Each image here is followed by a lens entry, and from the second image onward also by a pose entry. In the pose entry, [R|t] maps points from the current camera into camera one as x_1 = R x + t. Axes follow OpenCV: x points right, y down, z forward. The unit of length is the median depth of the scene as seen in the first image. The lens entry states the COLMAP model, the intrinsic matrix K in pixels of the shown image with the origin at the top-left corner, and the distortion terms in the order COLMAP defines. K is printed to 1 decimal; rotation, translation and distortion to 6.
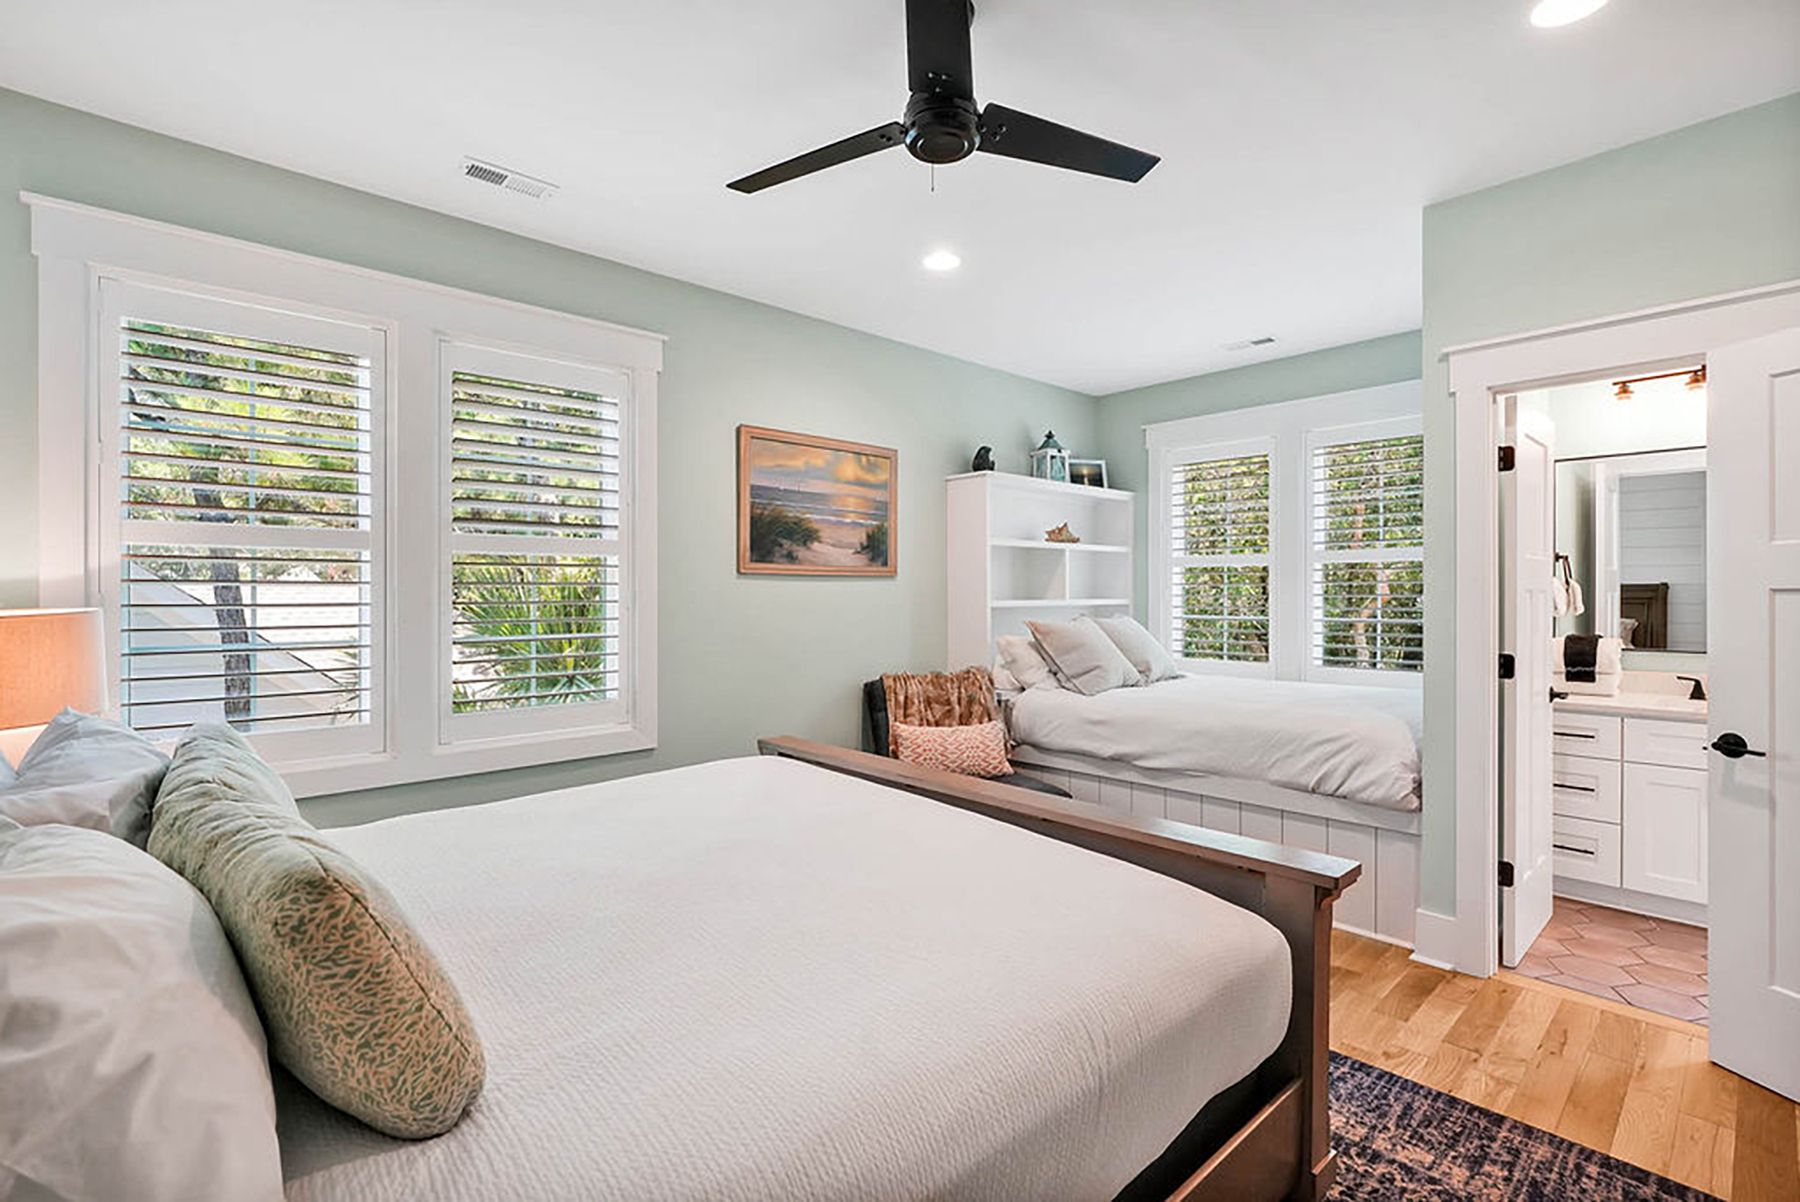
lens RADIAL K [[813.3, 0, 900.0], [0, 813.3, 601.0], [0, 0, 1]] dist [-0.003591, -0.000463]
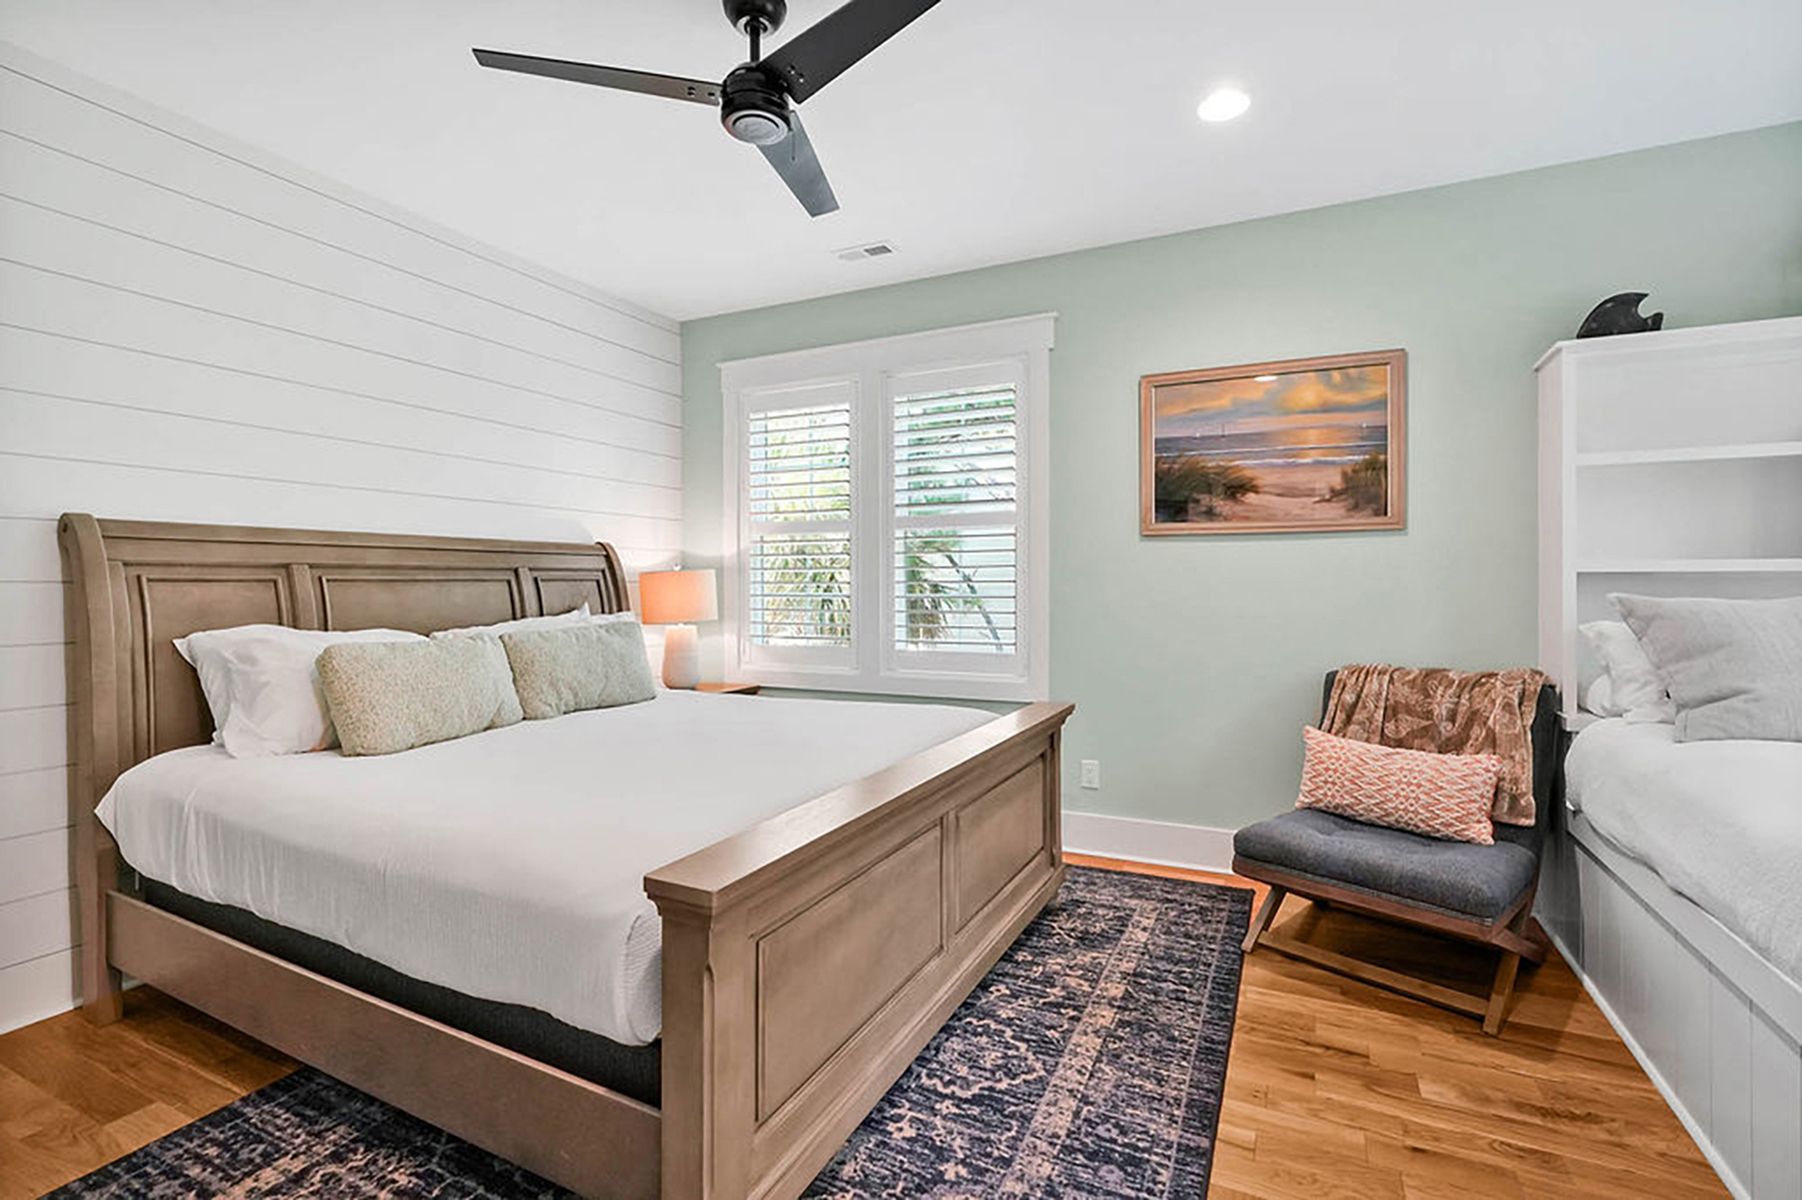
lens RADIAL K [[855.3, 0, 894.2], [0, 855.3, 581.1], [0, 0, 1]] dist [0.000435, 0.000468]
pose [[0.356477, 0.004460, -0.934293, 0.578861], [-0.003726, 0.999987, 0.003352, 0.015071], [0.934297, 0.002286, 0.356489, 0.357685]]
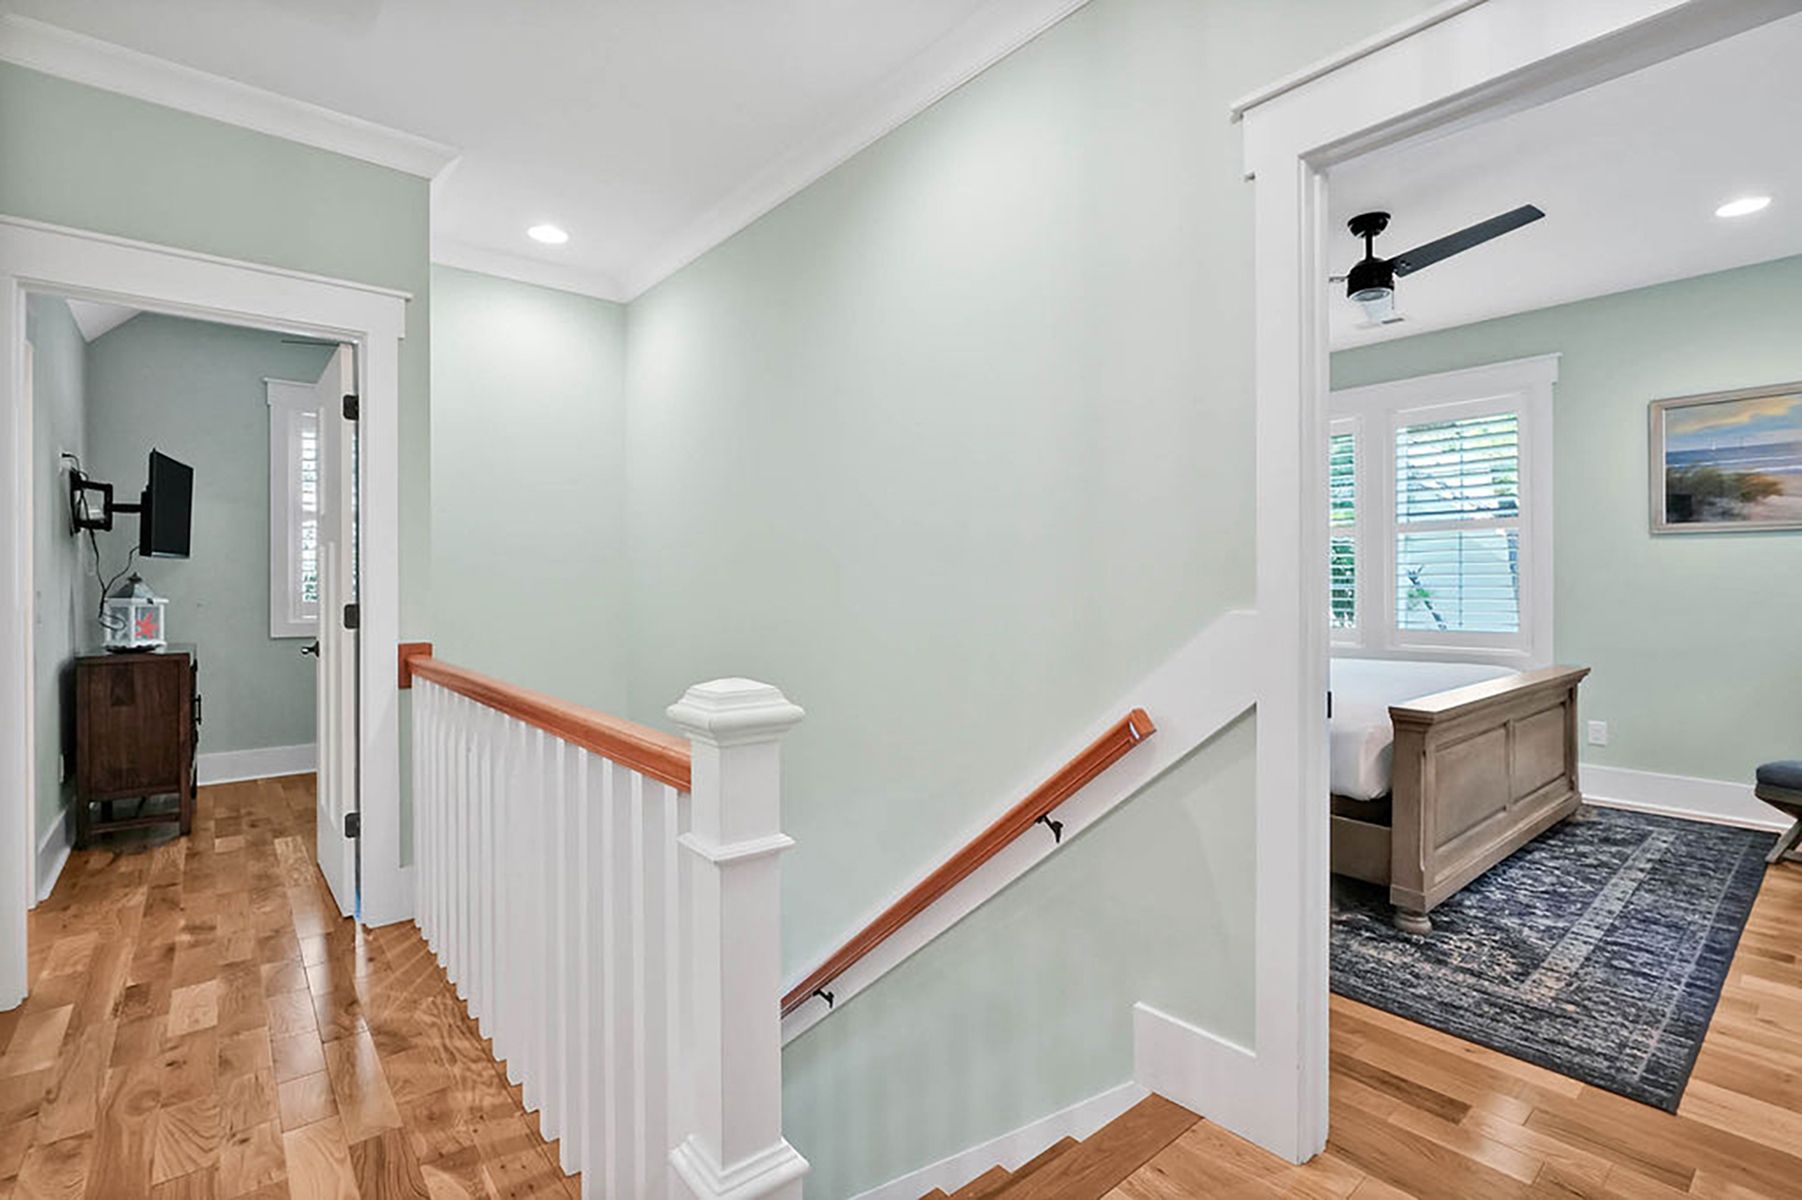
lens RADIAL K [[839.3, 0, 905.1], [0, 839.3, 578.4], [0, 0, 1]] dist [0.001904, 0.000404]
pose [[-0.045515, -0.001417, -0.998963, 0.935932], [-0.001154, 0.999998, -0.001366, 0.027650], [0.998963, 0.001091, -0.045517, 0.026049]]
